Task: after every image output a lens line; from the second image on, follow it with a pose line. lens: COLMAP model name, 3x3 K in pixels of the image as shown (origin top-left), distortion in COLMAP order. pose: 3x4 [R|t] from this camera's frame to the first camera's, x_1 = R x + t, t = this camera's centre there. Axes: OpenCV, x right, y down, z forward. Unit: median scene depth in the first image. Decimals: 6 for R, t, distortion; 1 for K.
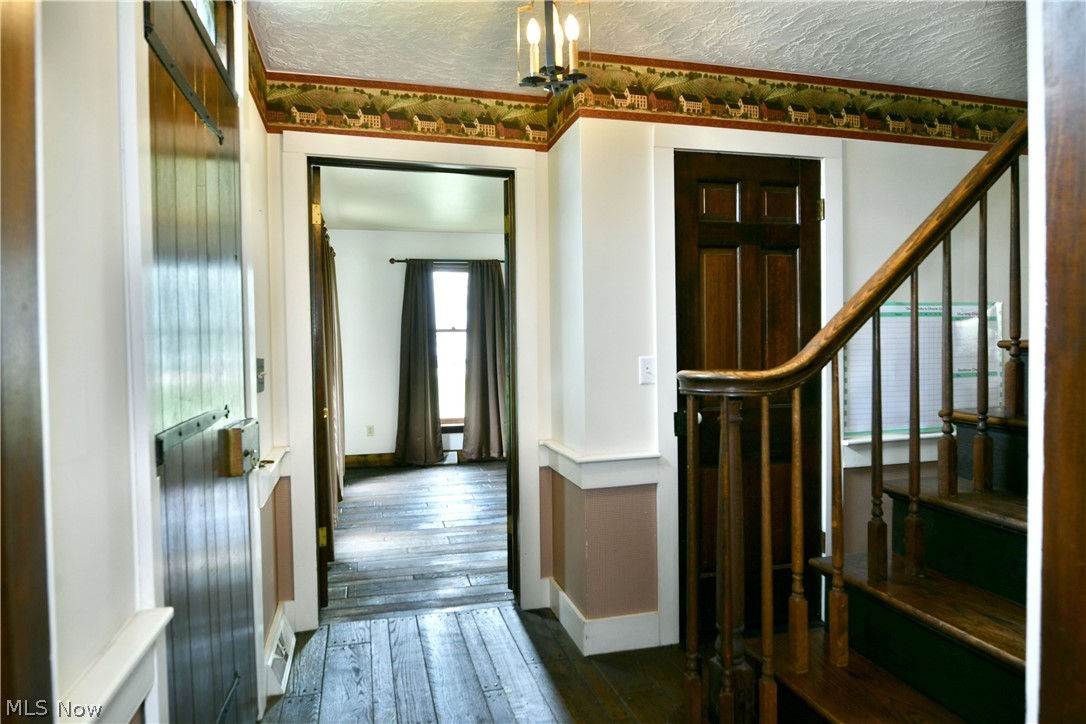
lens RADIAL K [[659.2, 0, 541.3], [0, 659.2, 361.7], [0, 0, 1]] dist [-0.015005, -0.003465]
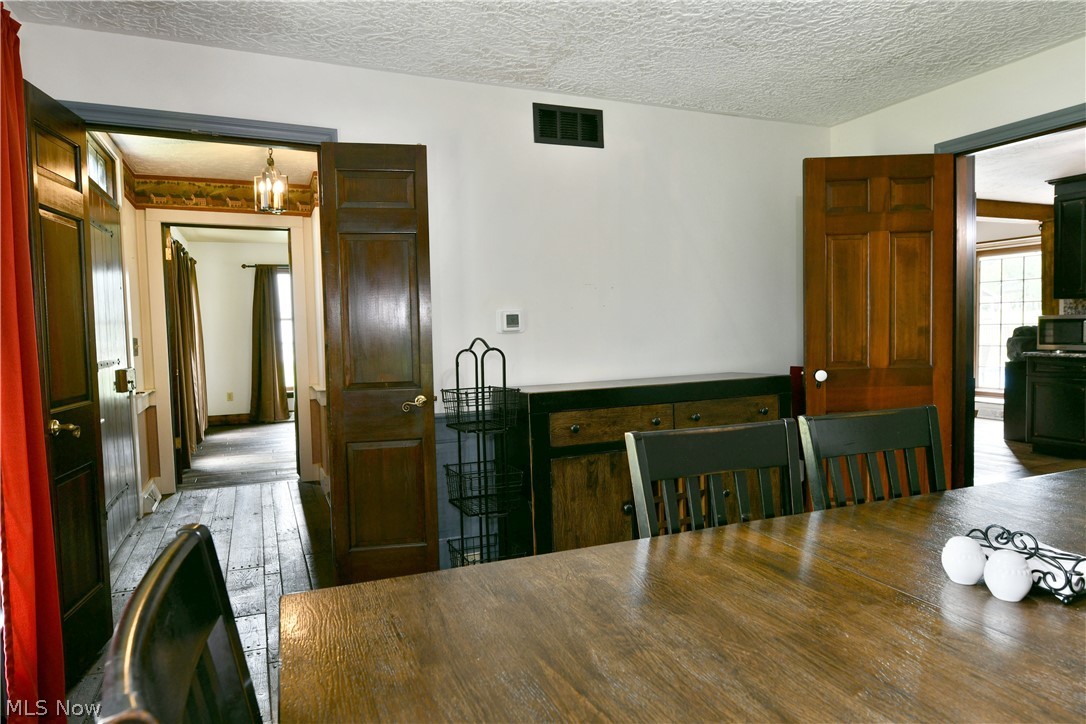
lens RADIAL K [[659.2, 0, 543.7], [0, 659.2, 362.5], [0, 0, 1]] dist [-0.015005, -0.003465]
pose [[0.988898, -0.019978, 0.147247, 0.369884], [0.016202, 0.999509, 0.026805, 0.027058], [-0.147710, -0.024121, 0.988736, -0.843700]]
